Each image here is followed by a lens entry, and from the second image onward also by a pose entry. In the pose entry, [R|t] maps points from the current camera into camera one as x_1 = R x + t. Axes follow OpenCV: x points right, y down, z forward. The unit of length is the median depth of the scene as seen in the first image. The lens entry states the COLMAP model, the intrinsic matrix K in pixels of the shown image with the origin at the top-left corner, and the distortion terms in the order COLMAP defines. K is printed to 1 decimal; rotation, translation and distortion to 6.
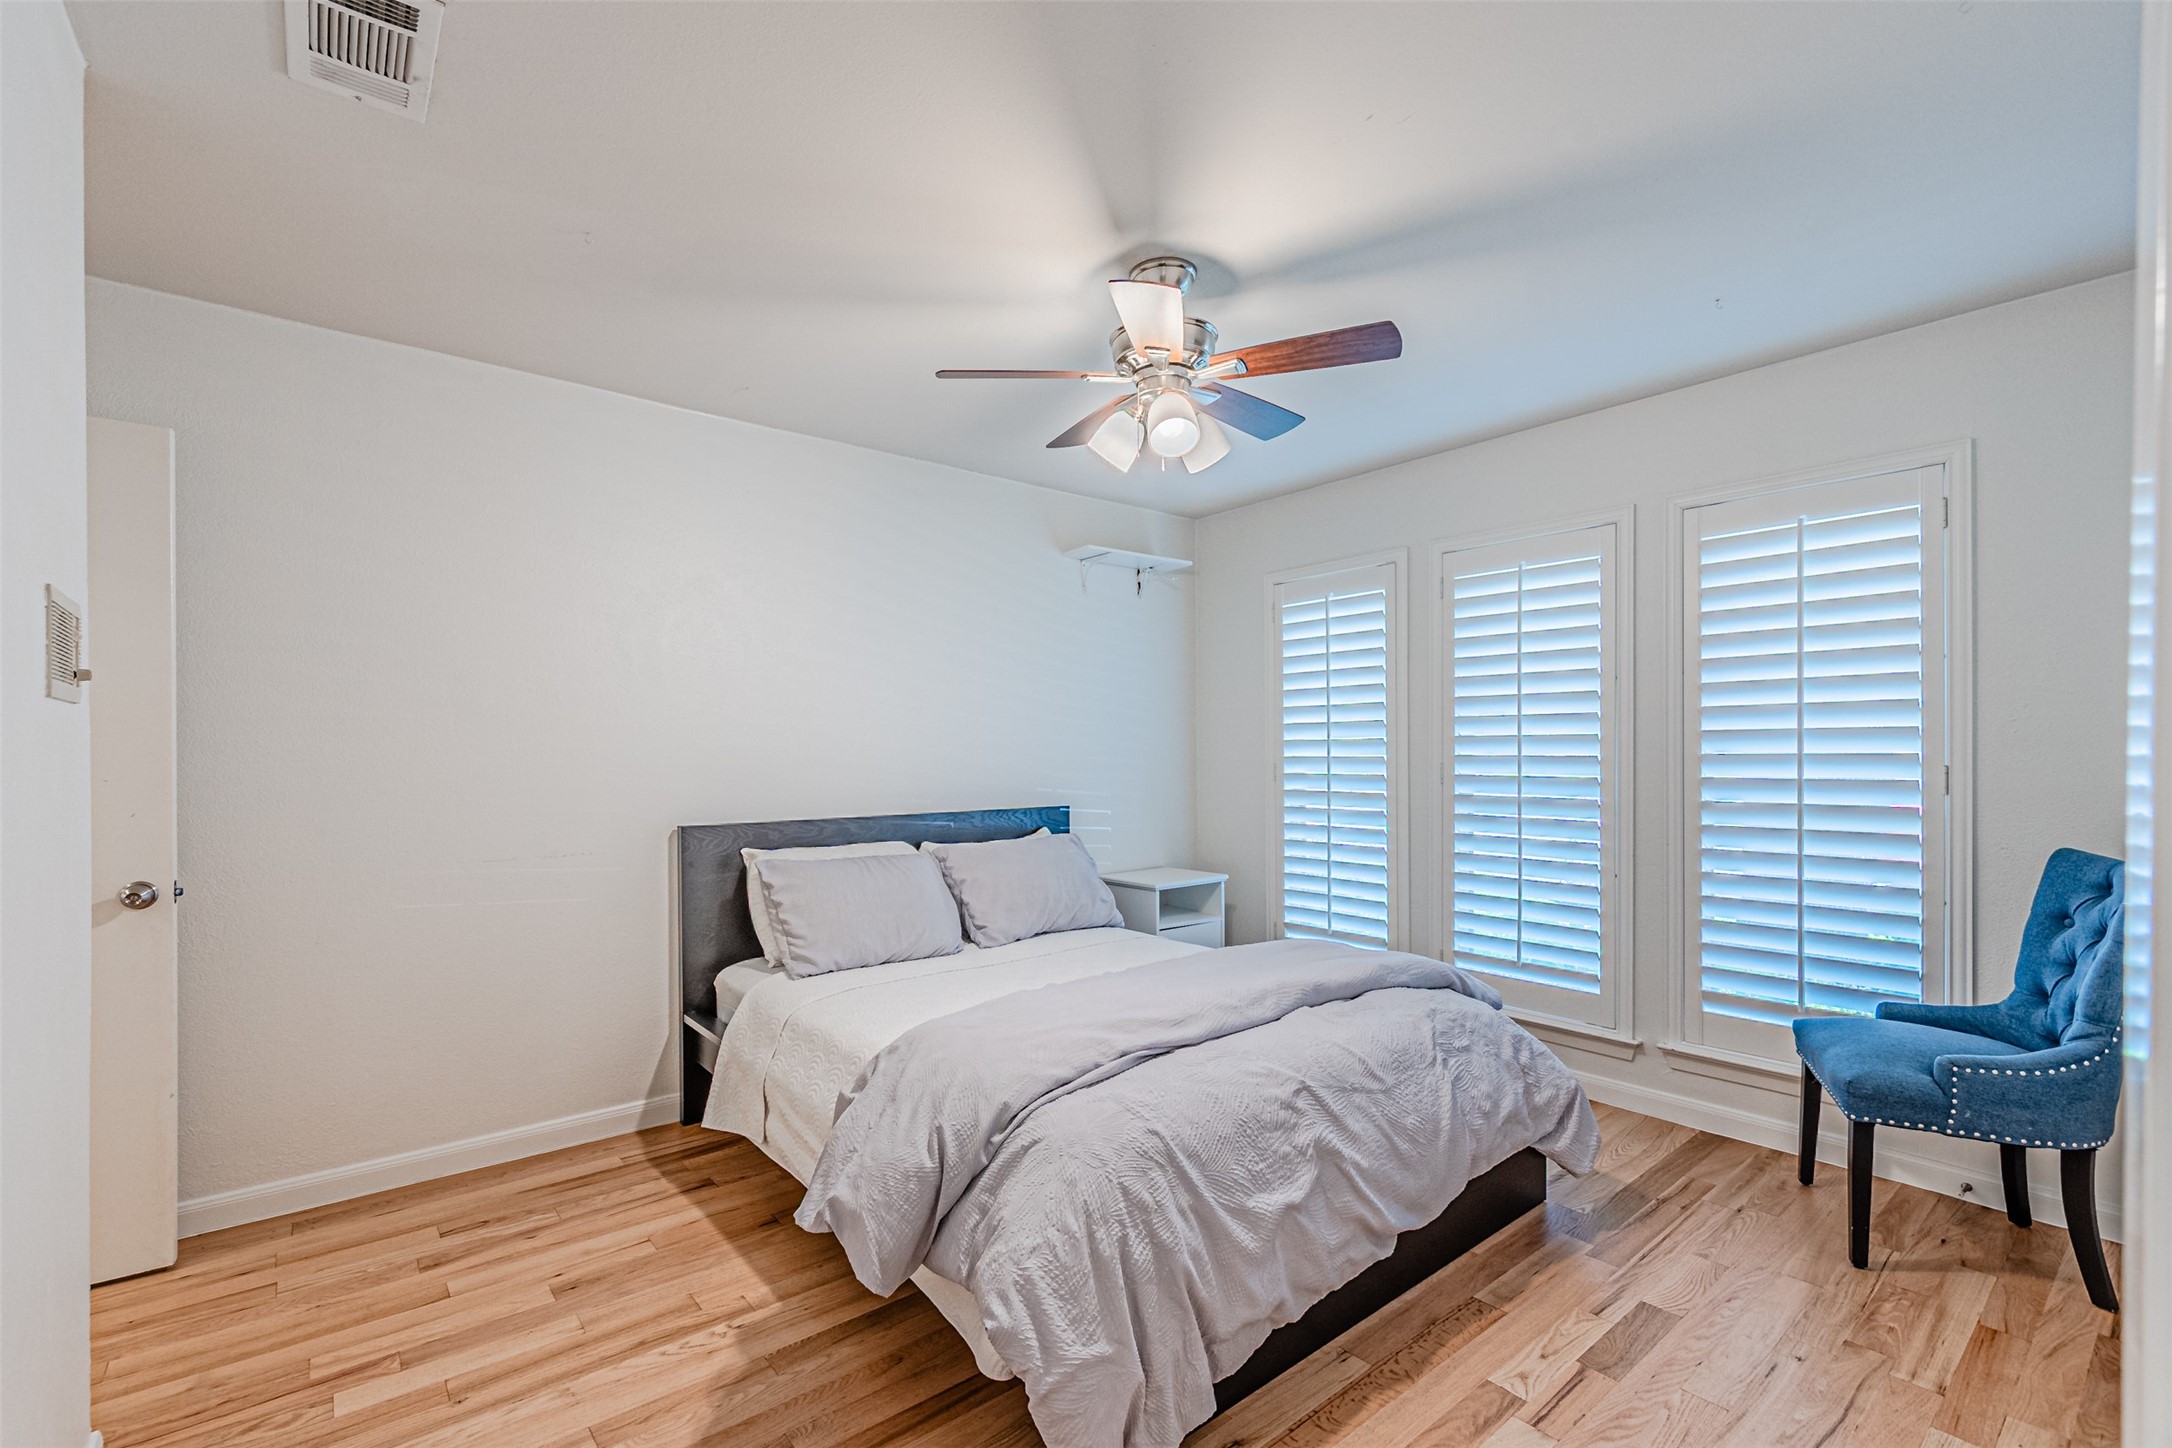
lens RADIAL K [[947.9, 0, 1064.4], [0, 947.9, 740.8], [0, 0, 1]] dist [0.008329, -0.000178]
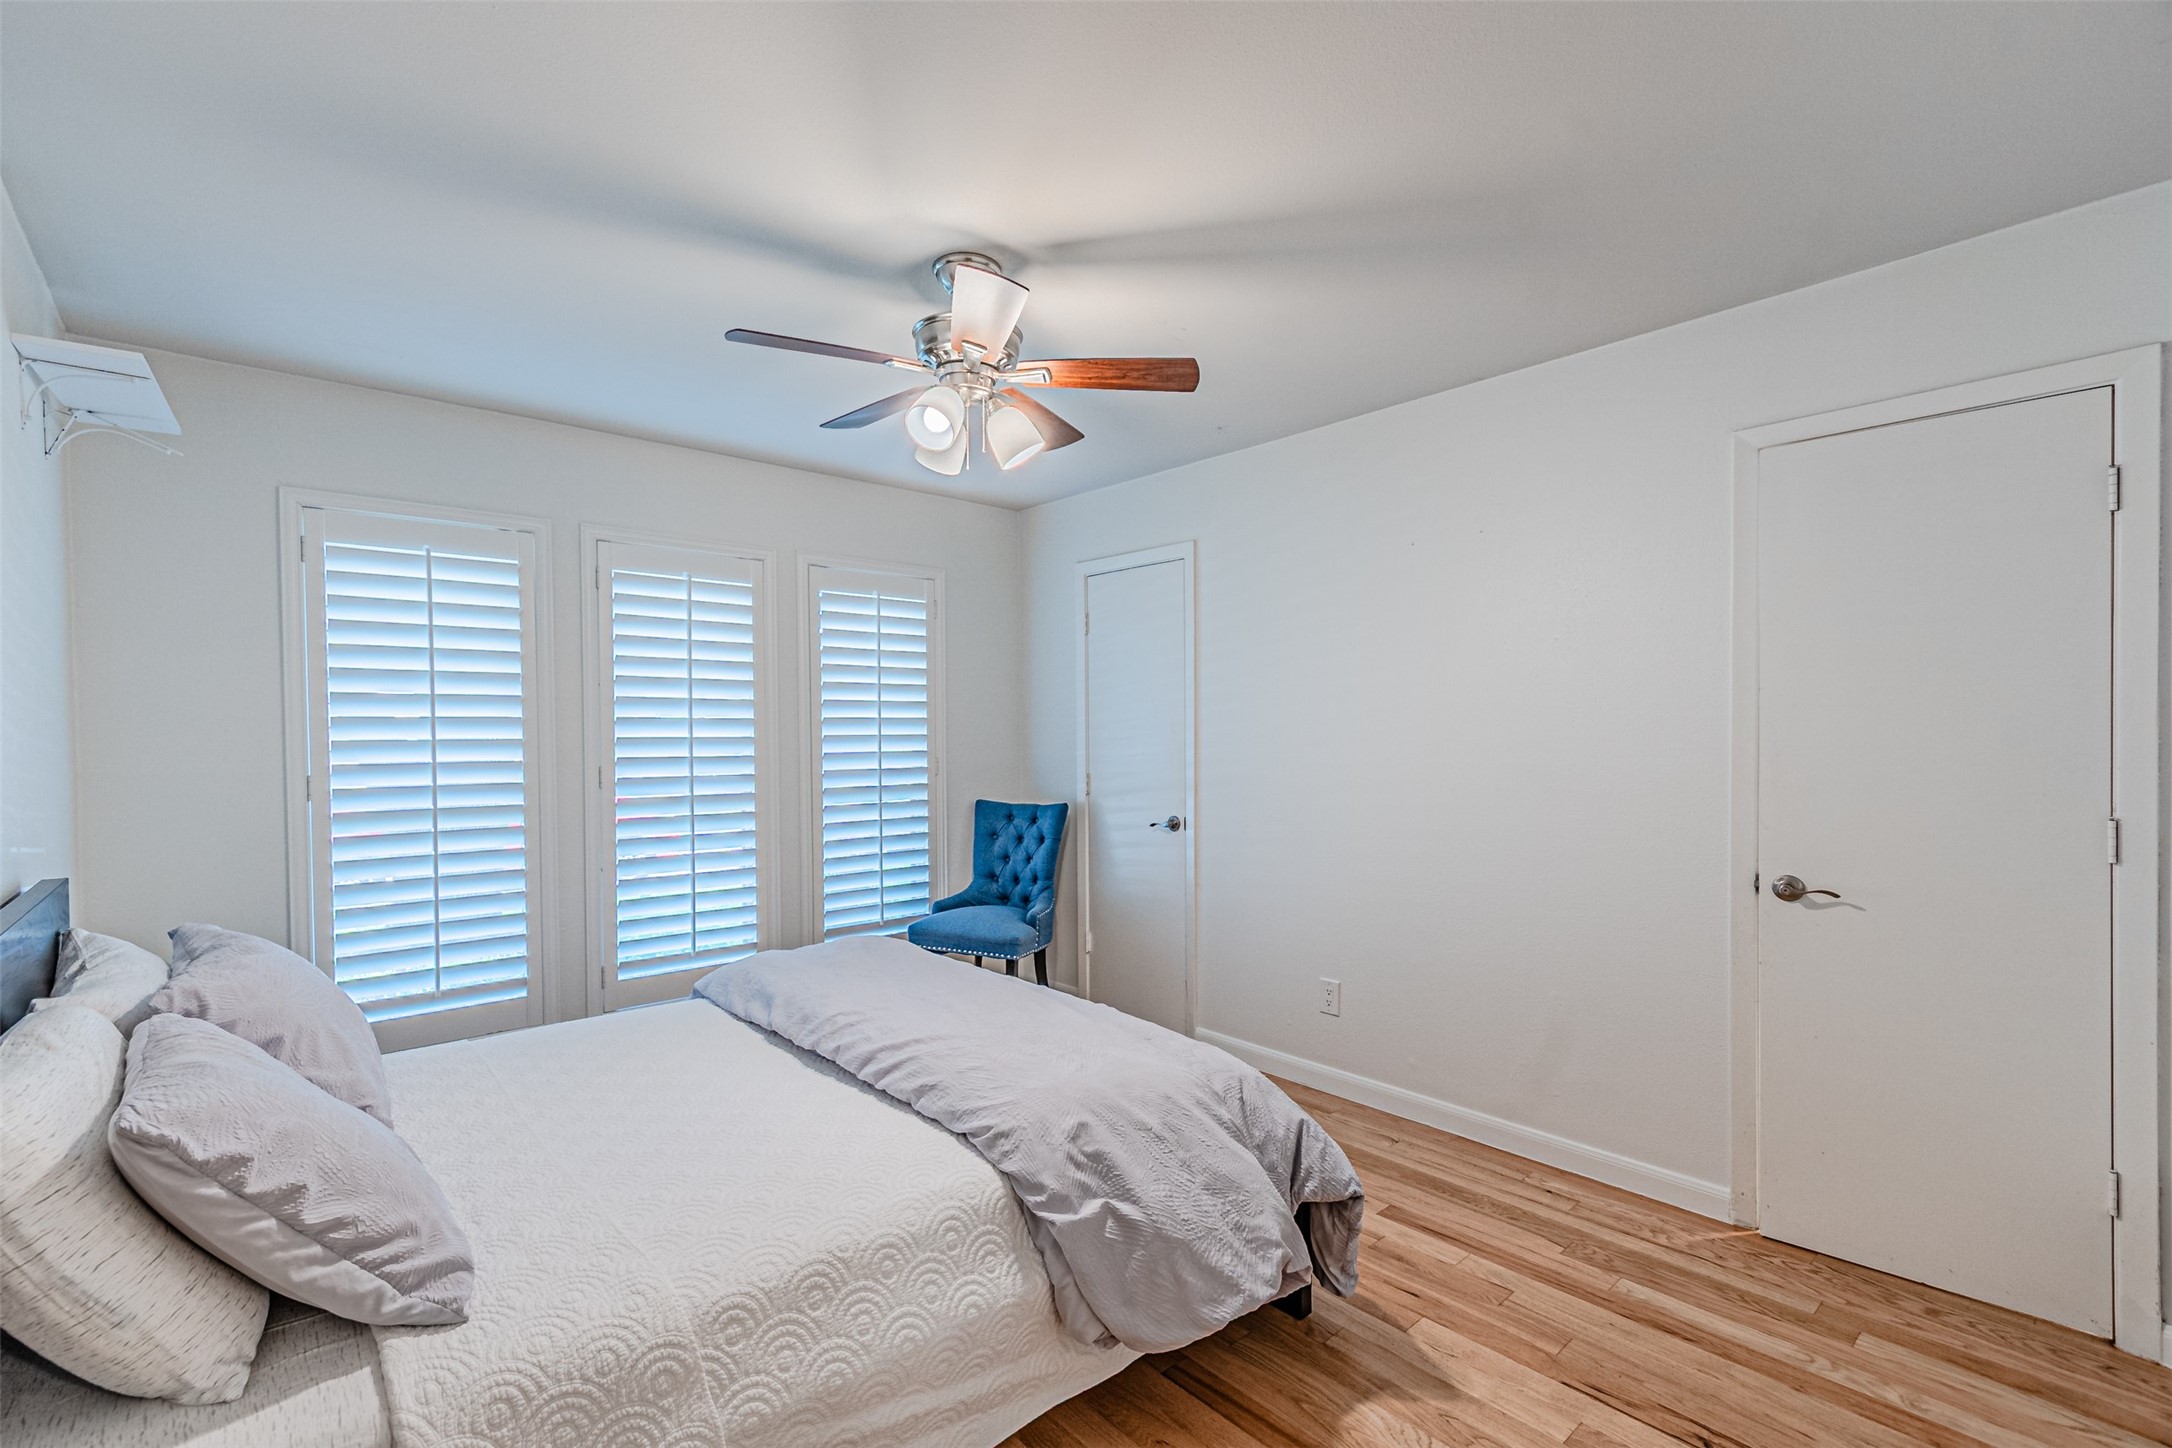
lens RADIAL K [[947.9, 0, 1064.4], [0, 947.9, 740.8], [0, 0, 1]] dist [0.008329, -0.000178]
pose [[-0.029105, 0.000577, 0.999576, -0.666161], [-0.001791, 0.999998, -0.000629, -0.002180], [-0.999575, -0.001808, -0.029103, 0.702240]]
